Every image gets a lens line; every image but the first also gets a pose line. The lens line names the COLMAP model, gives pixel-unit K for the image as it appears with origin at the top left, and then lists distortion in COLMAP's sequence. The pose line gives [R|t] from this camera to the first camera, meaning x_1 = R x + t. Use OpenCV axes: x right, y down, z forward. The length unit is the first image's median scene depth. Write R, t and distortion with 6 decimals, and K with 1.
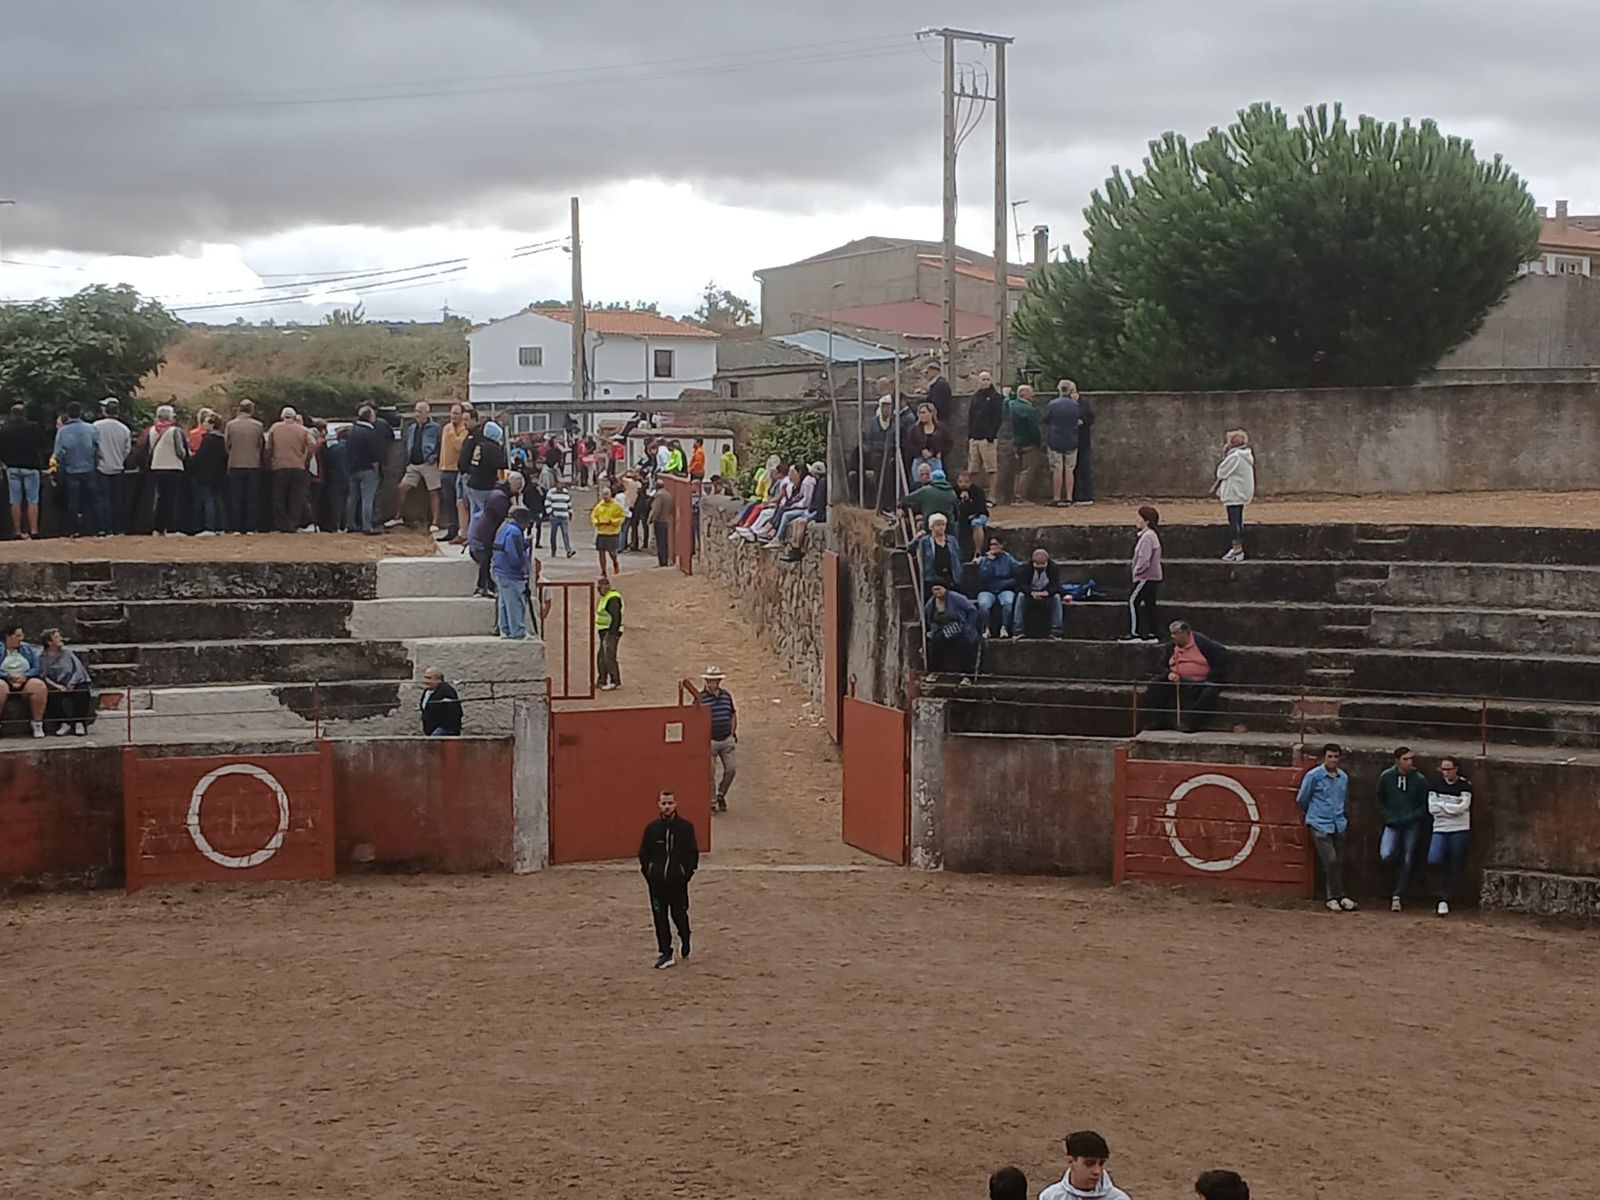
lens RADIAL K [[3173.8, 0, 845.6], [0, 3173.8, 601.1], [0, 0, 1]] dist [0.141268, 0.020594]
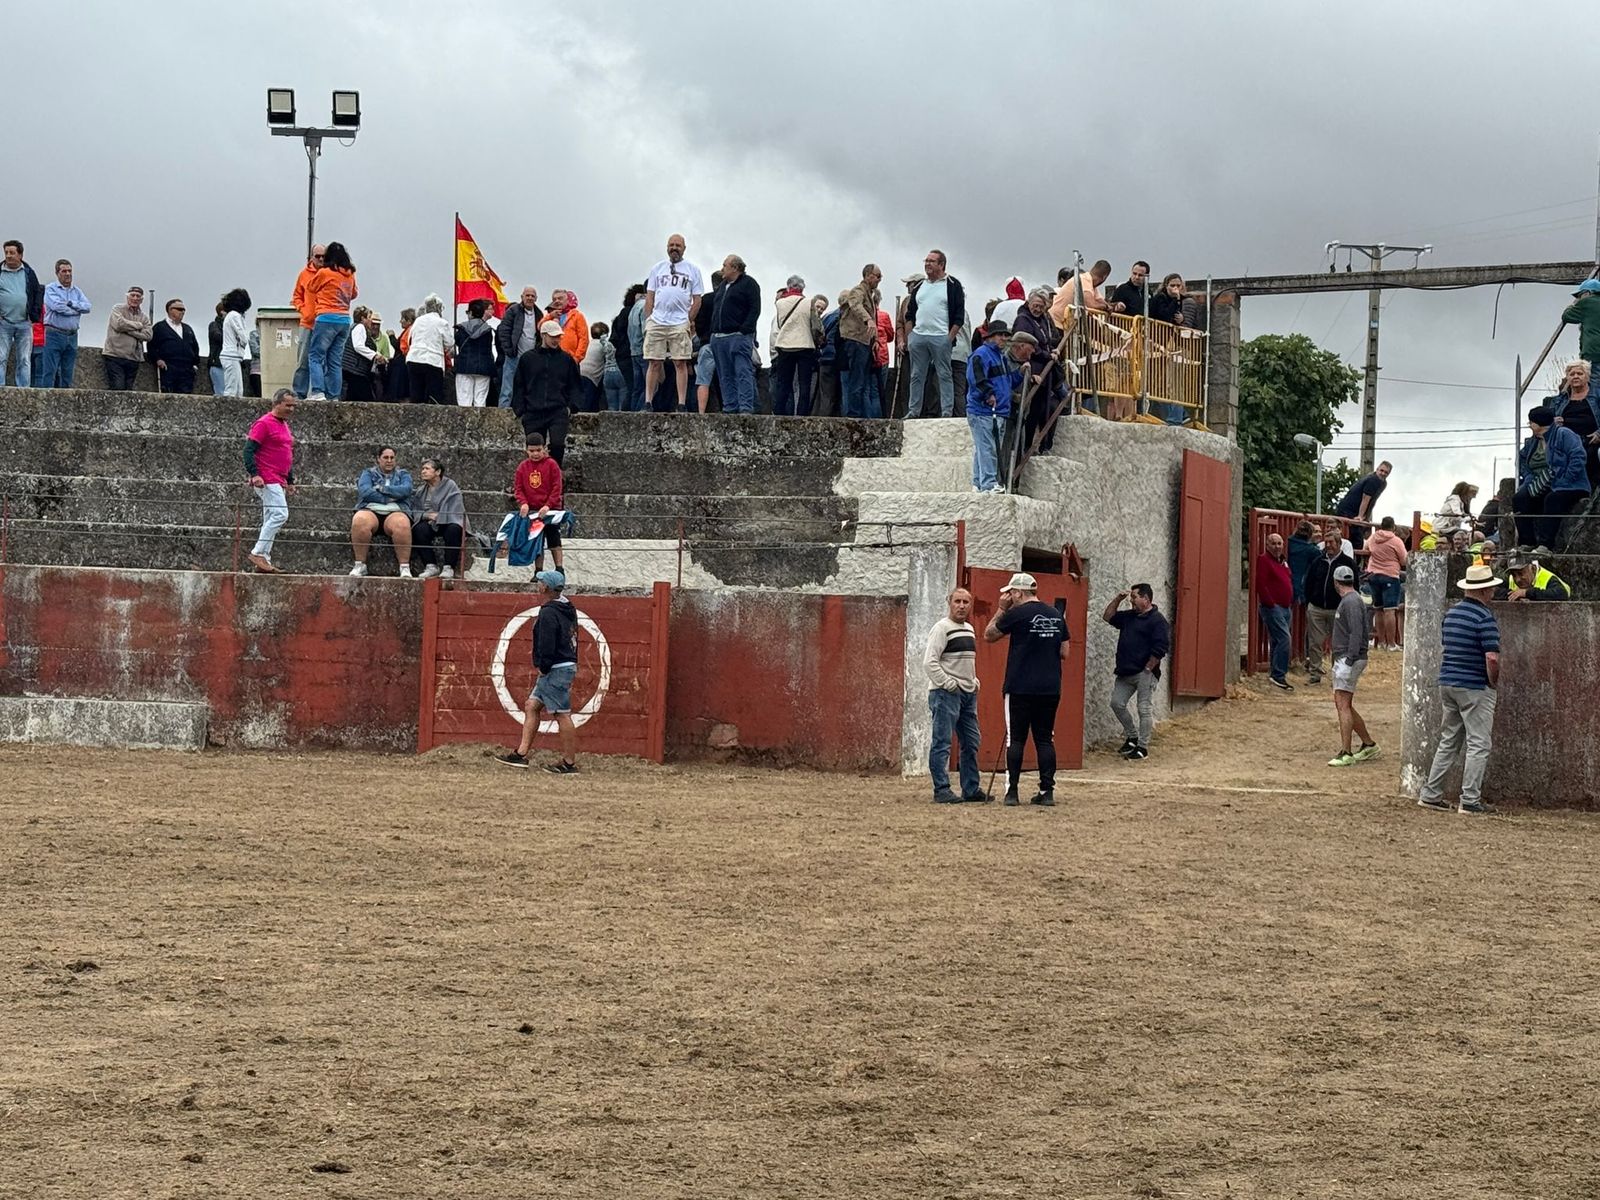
lens RADIAL K [[3297.3, 0, 804.7], [0, 3297.3, 555.3], [0, 0, 1]] dist [0.205194, -0.655785]
pose [[0.847065, 0.007497, -0.531436, 0.294631], [-0.065157, 0.993823, -0.089834, 0.105858], [0.527480, 0.110722, 0.842322, 0.321213]]
